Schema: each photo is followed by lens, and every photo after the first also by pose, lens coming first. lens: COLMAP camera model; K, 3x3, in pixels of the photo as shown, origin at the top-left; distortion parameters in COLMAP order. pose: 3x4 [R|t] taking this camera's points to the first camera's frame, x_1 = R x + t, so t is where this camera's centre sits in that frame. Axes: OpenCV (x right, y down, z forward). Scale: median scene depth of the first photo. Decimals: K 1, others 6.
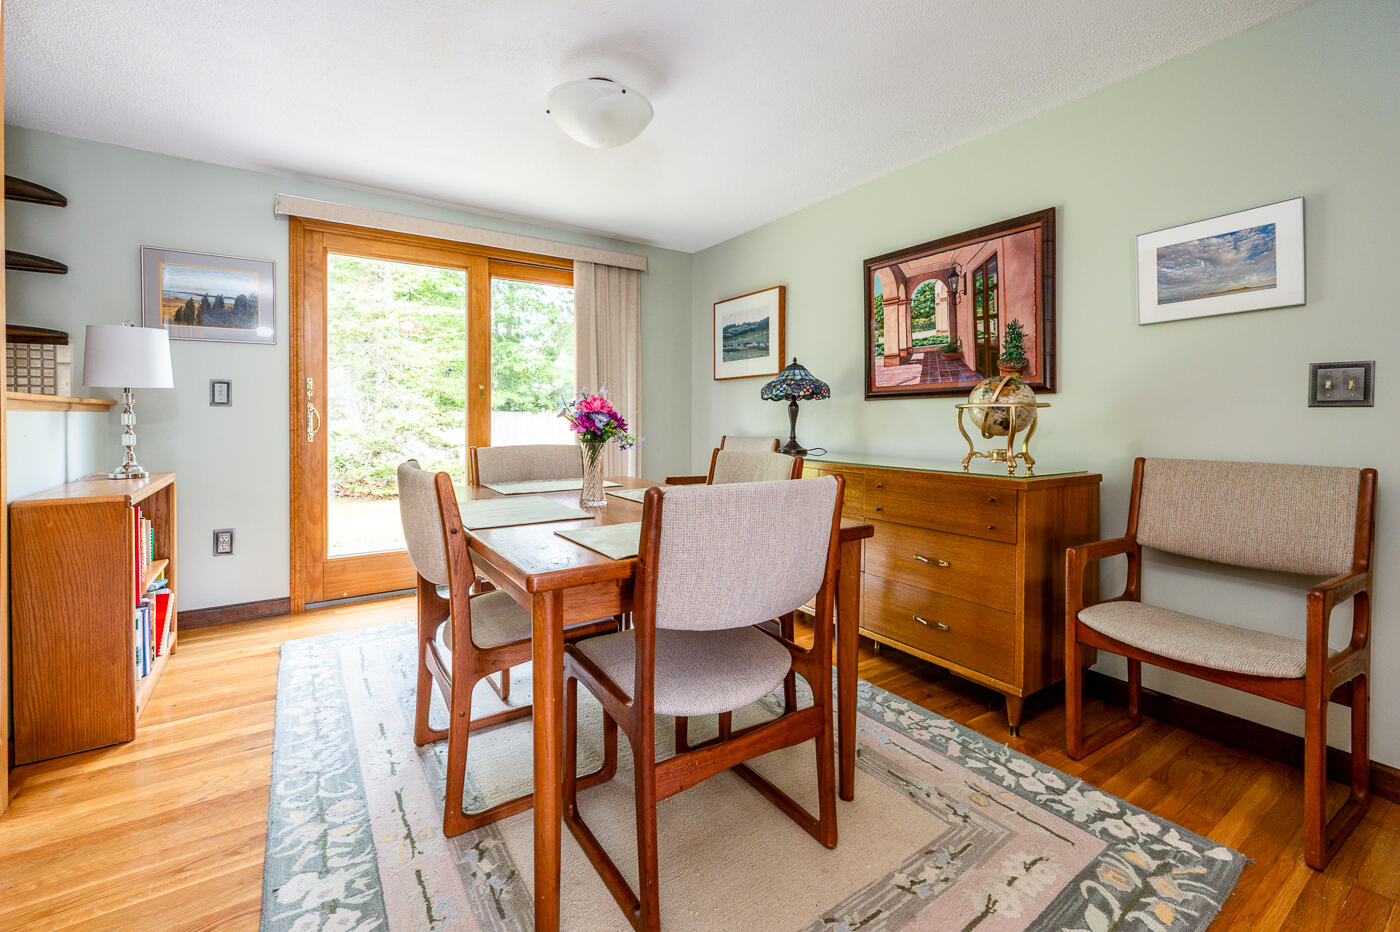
lens RADIAL K [[597.5, 0, 709.3], [0, 597.5, 421.0], [0, 0, 1]] dist [-0.001444, -0.000812]
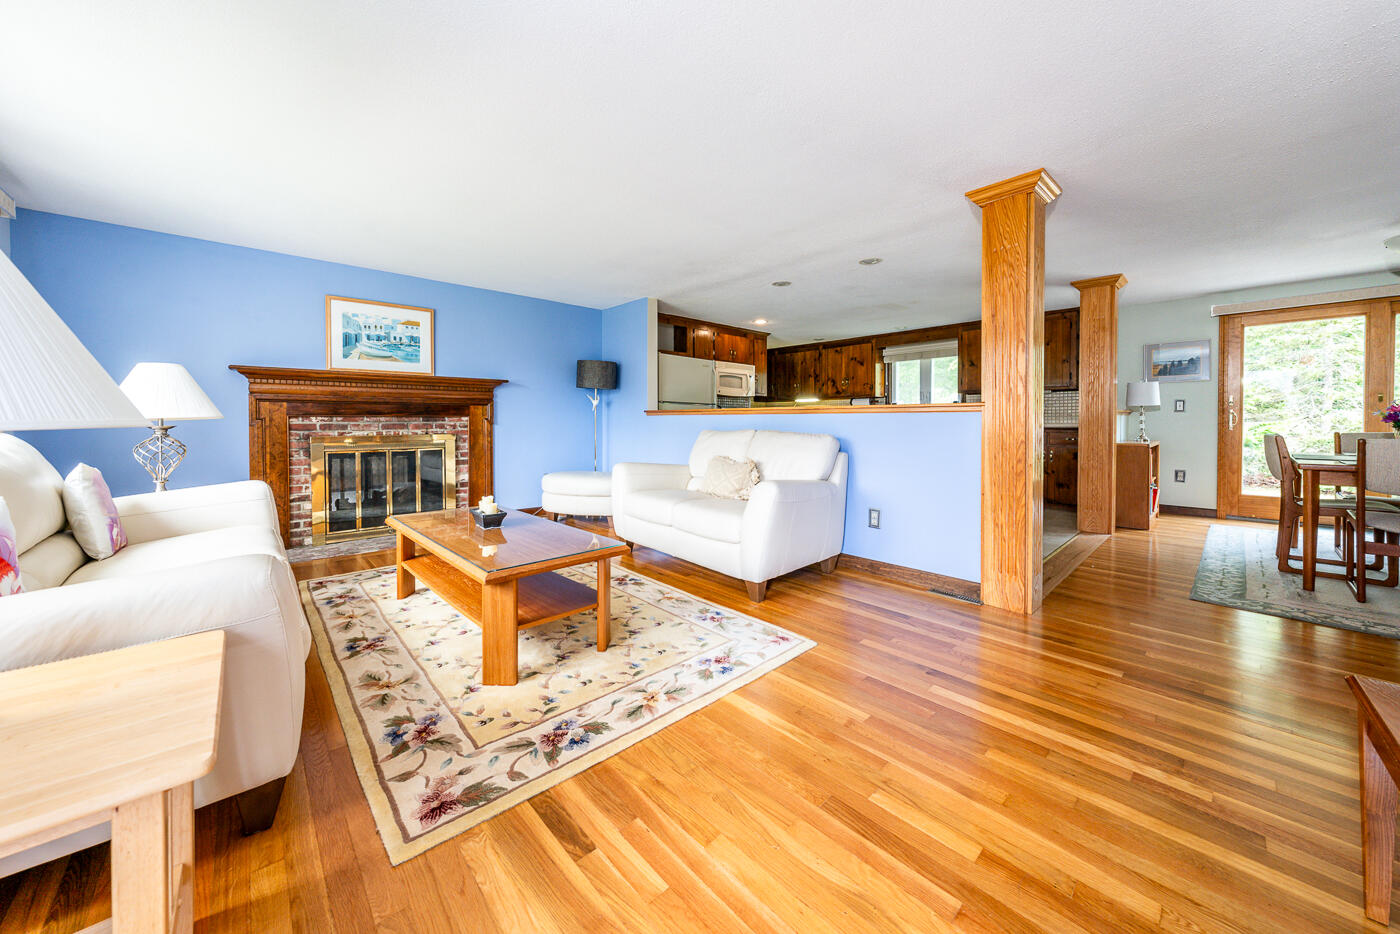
lens RADIAL K [[493.8, 0, 694.8], [0, 493.8, 427.9], [0, 0, 1]] dist [-0.005048, 0.001226]
pose [[0.130330, 0.012379, -0.991393, 0.758131], [-0.003418, 0.999922, 0.012036, 0.018407], [0.991465, 0.001820, 0.130362, -1.027764]]
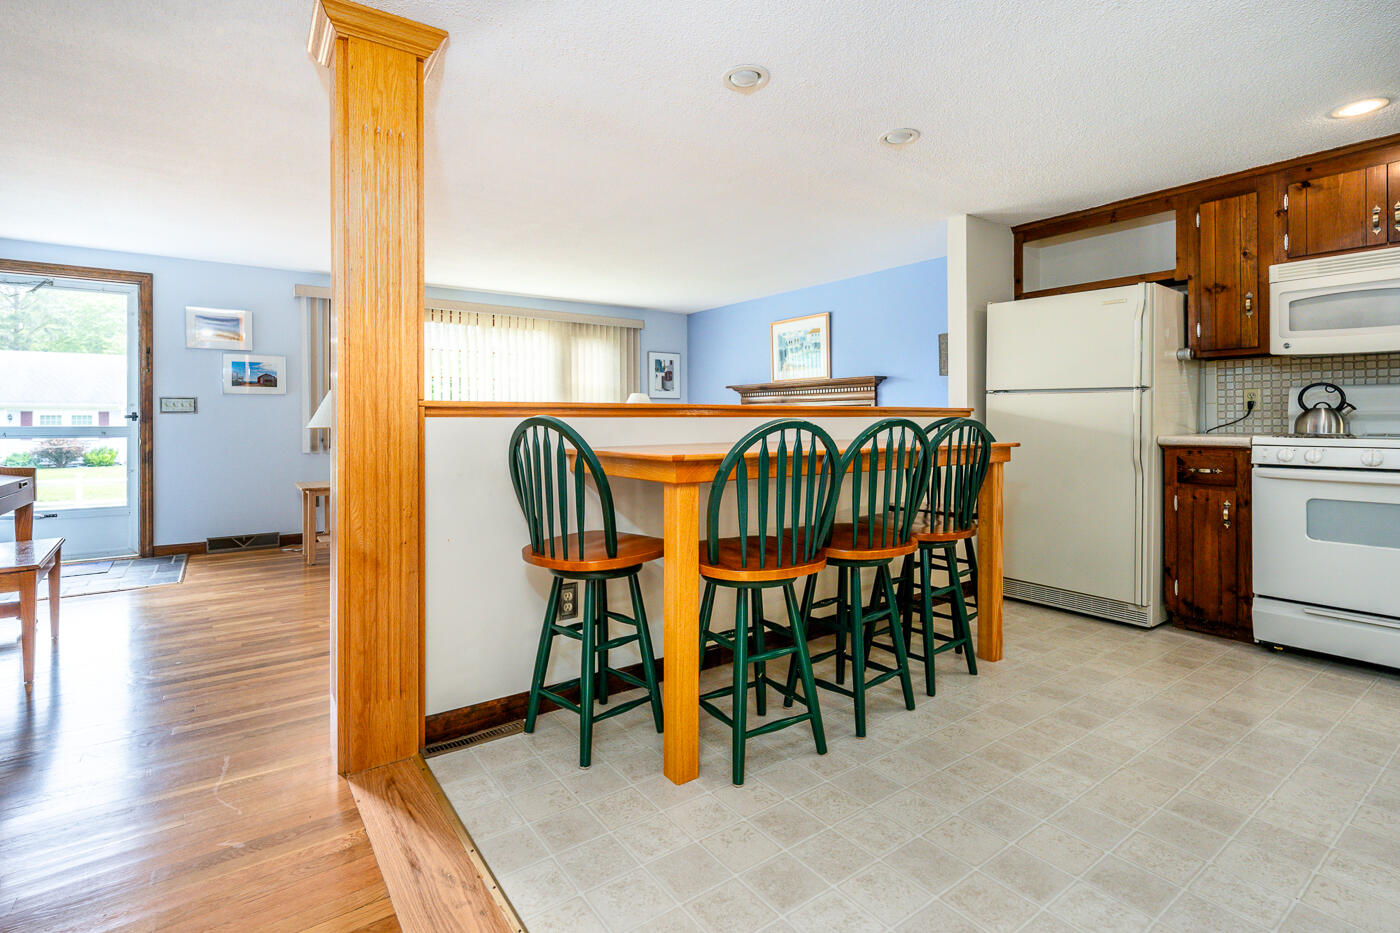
lens RADIAL K [[659.1, 0, 721.0], [0, 659.1, 416.6], [0, 0, 1]] dist [-0.001732, -0.000058]
pose [[-0.999664, -0.002069, -0.025857, -0.535401], [-0.002074, 0.999998, 0.000177, -0.003144], [0.025857, 0.000230, -0.999666, 0.481005]]
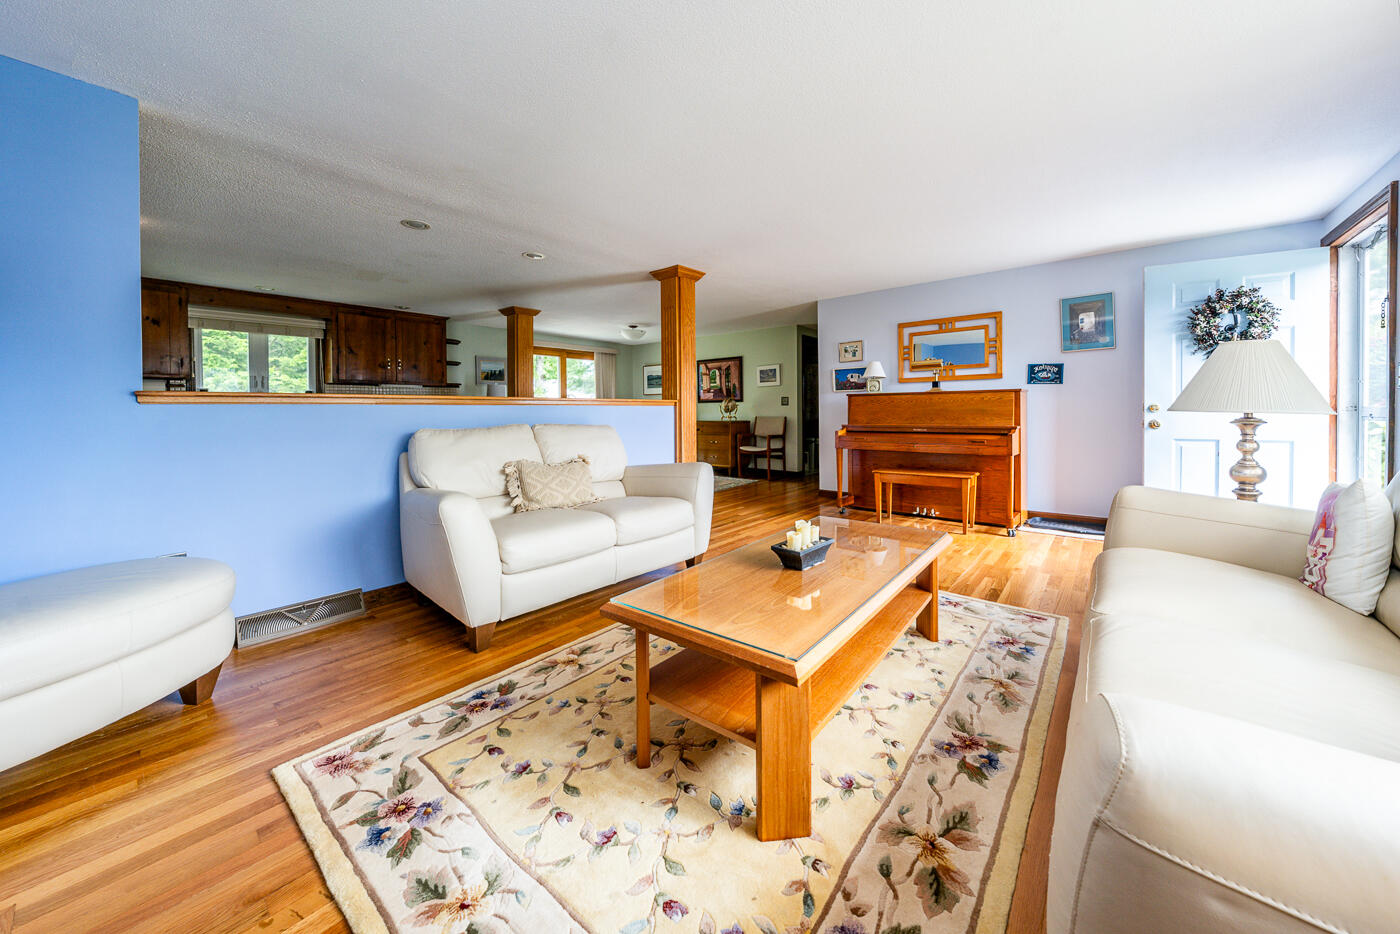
lens RADIAL K [[493.8, 0, 705.8], [0, 493.8, 417.9], [0, 0, 1]] dist [-0.005048, 0.001226]
pose [[0.964124, -0.014356, 0.265064, -0.475450], [0.011318, 0.999852, 0.012984, 0.015218], [-0.265211, -0.009518, 0.964143, -1.858968]]
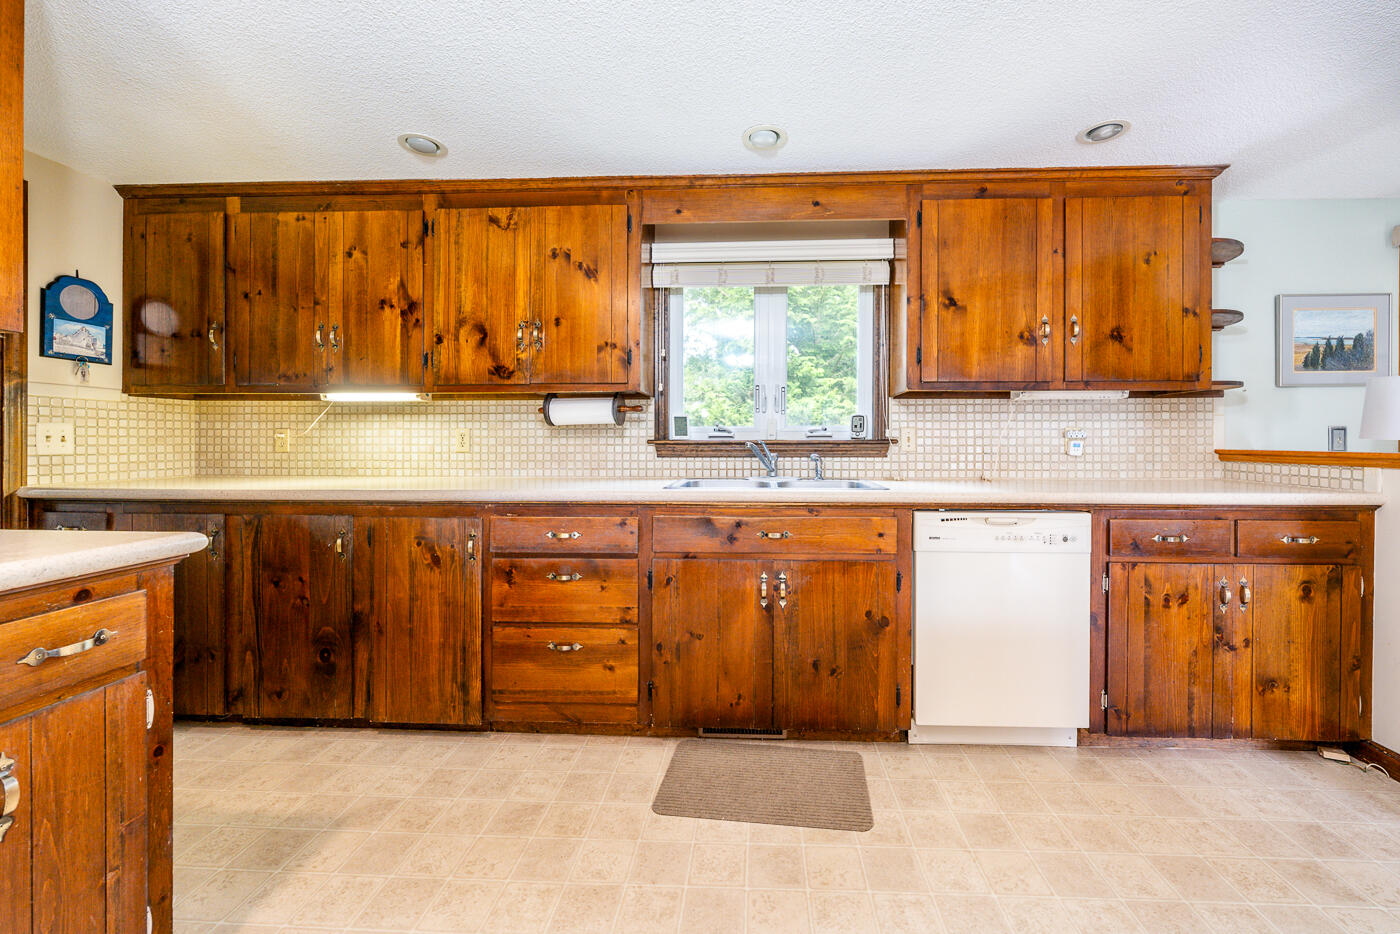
lens RADIAL K [[557.6, 0, 737.7], [0, 557.6, 440.2], [0, 0, 1]] dist [-0.004163, 0.000860]
pose [[0.793163, -0.004297, -0.608994, -1.110016], [-0.001430, 0.999959, -0.008919, -0.037757], [0.609008, 0.007945, 0.793124, -0.313137]]
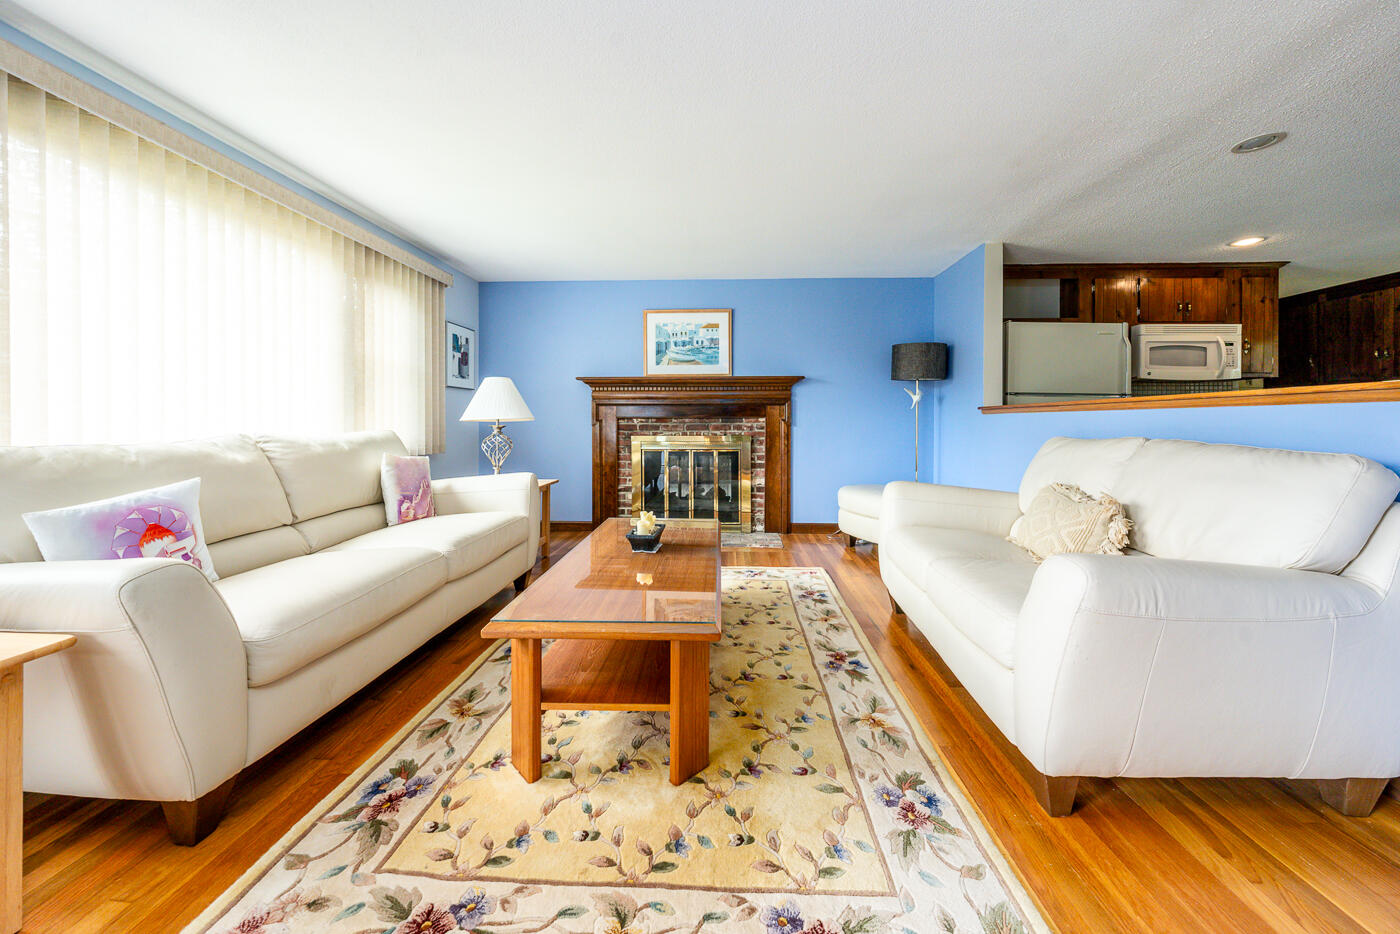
lens RADIAL K [[493.8, 0, 713.0], [0, 493.8, 423.1], [0, 0, 1]] dist [-0.005048, 0.001226]
pose [[-0.607107, -0.001451, -0.794618, 0.348083], [-0.004324, 0.999990, 0.001478, 0.019288], [0.794608, 0.004333, -0.607107, -0.747097]]
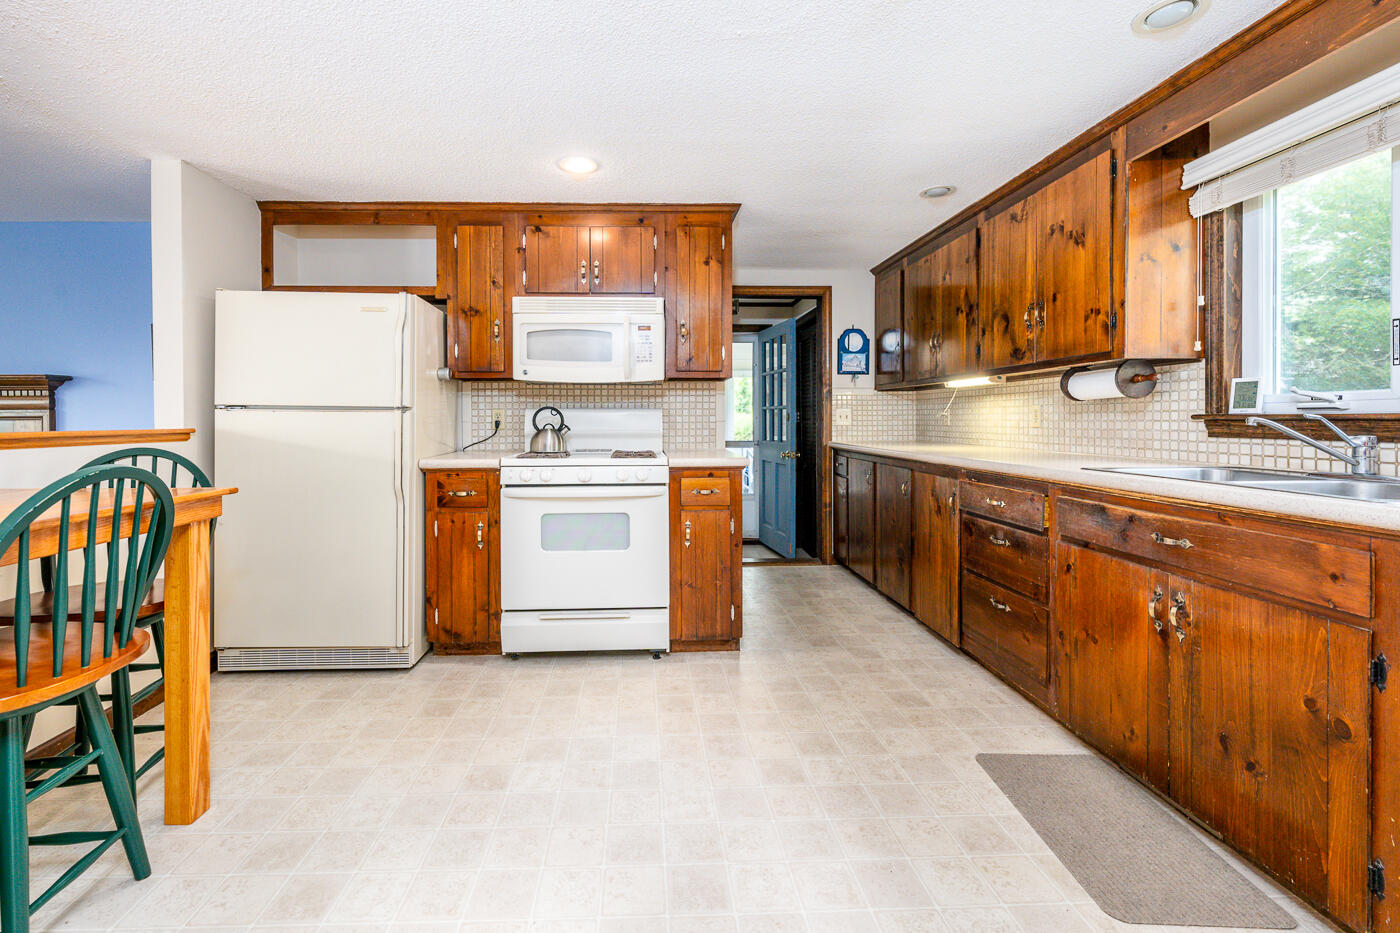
lens RADIAL K [[597.5, 0, 656.6], [0, 597.5, 421.2], [0, 0, 1]] dist [-0.001444, -0.000812]
pose [[-0.559638, 0.002017, -0.828735, -0.741453], [-0.002009, 0.999991, 0.003791, -0.039201], [0.828735, 0.003786, -0.559629, 0.212230]]
